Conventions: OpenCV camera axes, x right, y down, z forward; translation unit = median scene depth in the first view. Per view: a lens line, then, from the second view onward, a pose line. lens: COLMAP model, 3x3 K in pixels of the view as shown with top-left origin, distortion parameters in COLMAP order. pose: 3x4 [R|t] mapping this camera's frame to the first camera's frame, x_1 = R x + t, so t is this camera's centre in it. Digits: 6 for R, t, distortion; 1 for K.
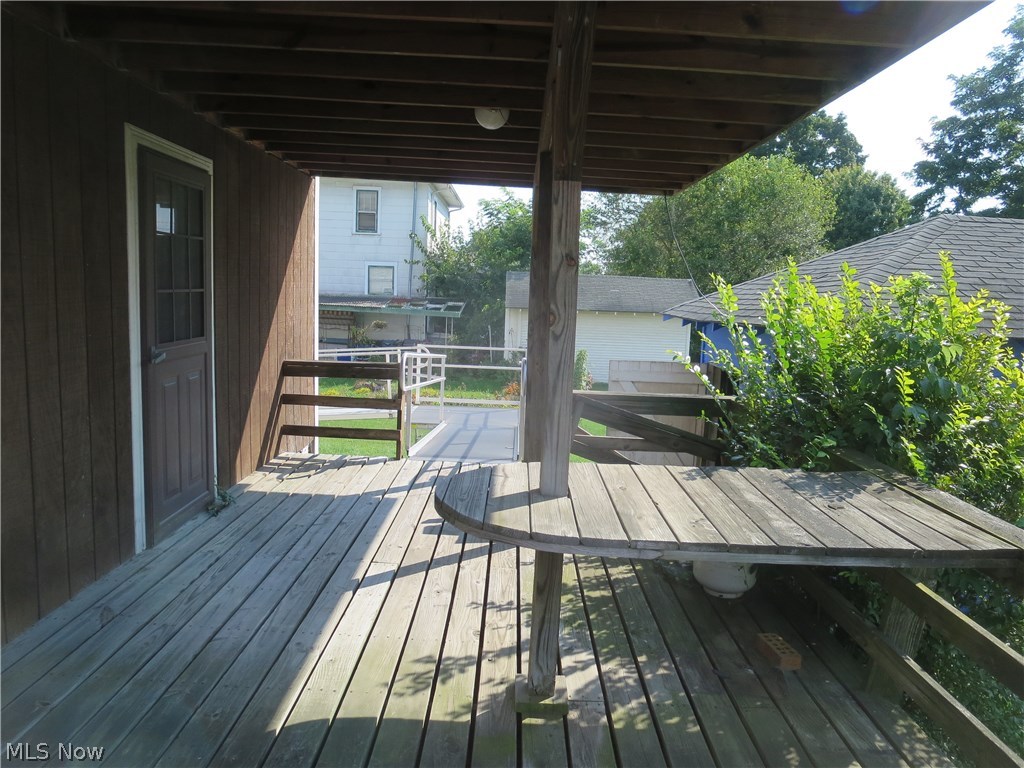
lens RADIAL K [[728.9, 0, 508.4], [0, 728.9, 384.8], [0, 0, 1]] dist [-0.003444, 0.000753]
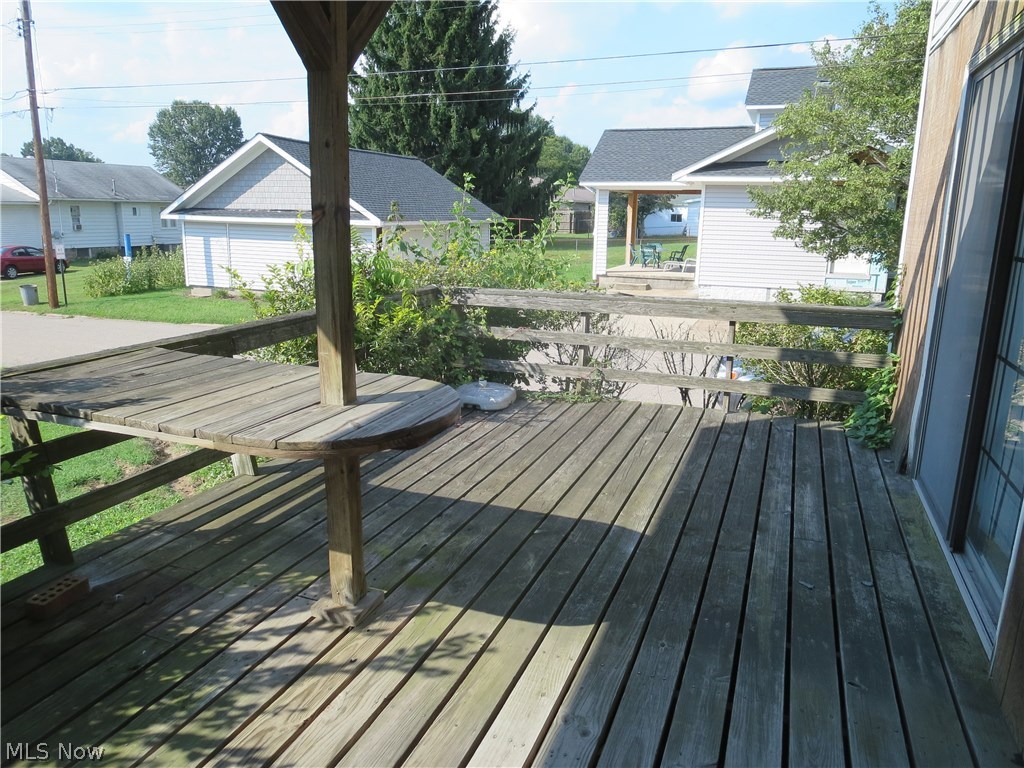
lens RADIAL K [[728.9, 0, 509.7], [0, 728.9, 382.4], [0, 0, 1]] dist [-0.003444, 0.000753]
pose [[-0.948358, -0.108566, 0.298044, -0.407127], [-0.012008, 0.951219, 0.308283, -0.164537], [-0.316975, 0.288783, -0.903400, 1.660535]]
